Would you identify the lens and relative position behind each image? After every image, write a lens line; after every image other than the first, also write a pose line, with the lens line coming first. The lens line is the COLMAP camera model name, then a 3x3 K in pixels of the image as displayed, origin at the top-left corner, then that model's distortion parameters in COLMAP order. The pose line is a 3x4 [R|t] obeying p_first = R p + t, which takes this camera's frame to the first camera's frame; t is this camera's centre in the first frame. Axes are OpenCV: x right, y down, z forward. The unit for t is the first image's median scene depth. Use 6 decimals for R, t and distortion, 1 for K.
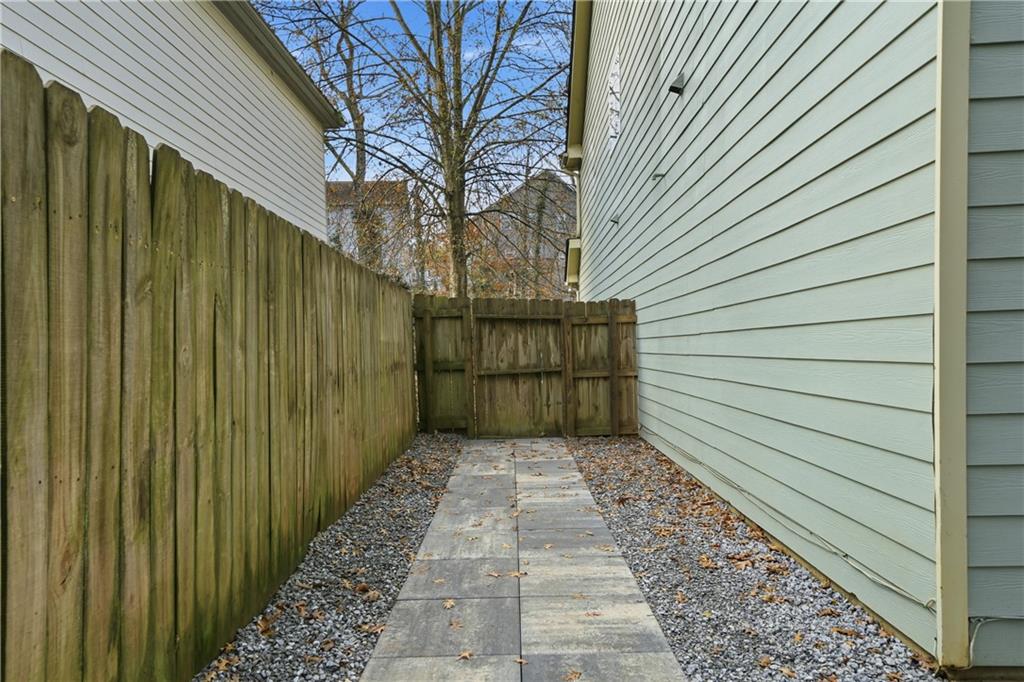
lens RADIAL K [[665.3, 0, 507.5], [0, 665.3, 381.8], [0, 0, 1]] dist [0.024301, 0.001351]
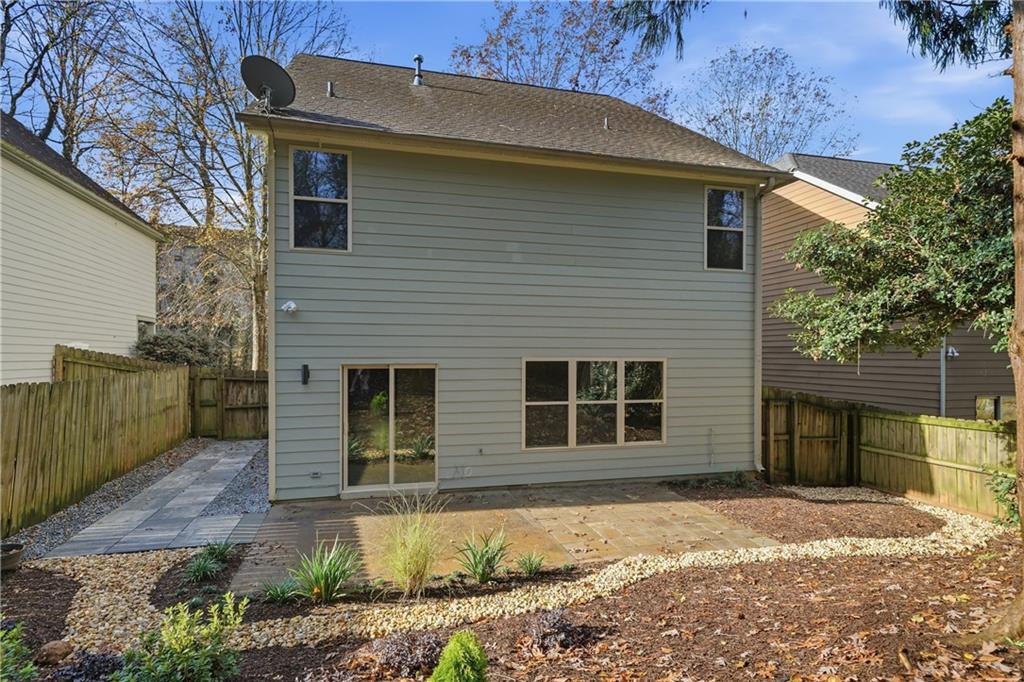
lens RADIAL K [[527.8, 0, 507.1], [0, 527.8, 354.3], [0, 0, 1]] dist [0.022419, 0.001016]
pose [[0.960769, 0.030560, 0.275661, 0.336324], [-0.015578, 0.998288, -0.056377, -0.098566], [-0.276912, 0.049871, 0.959600, -0.791996]]
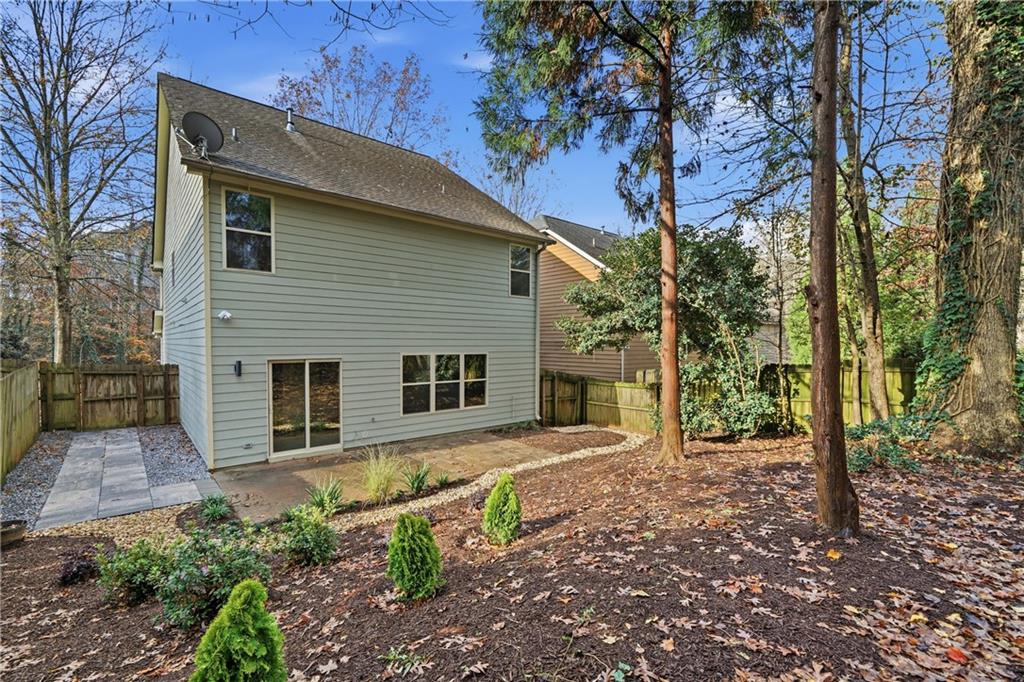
lens RADIAL K [[442.3, 0, 502.3], [0, 442.3, 350.6], [0, 0, 1]] dist [0.007232, 0.001034]
pose [[0.750857, 0.018670, 0.660201, 0.016071], [0.008176, 0.999261, -0.037558, -0.108890], [-0.660414, 0.033599, 0.750149, -0.949368]]
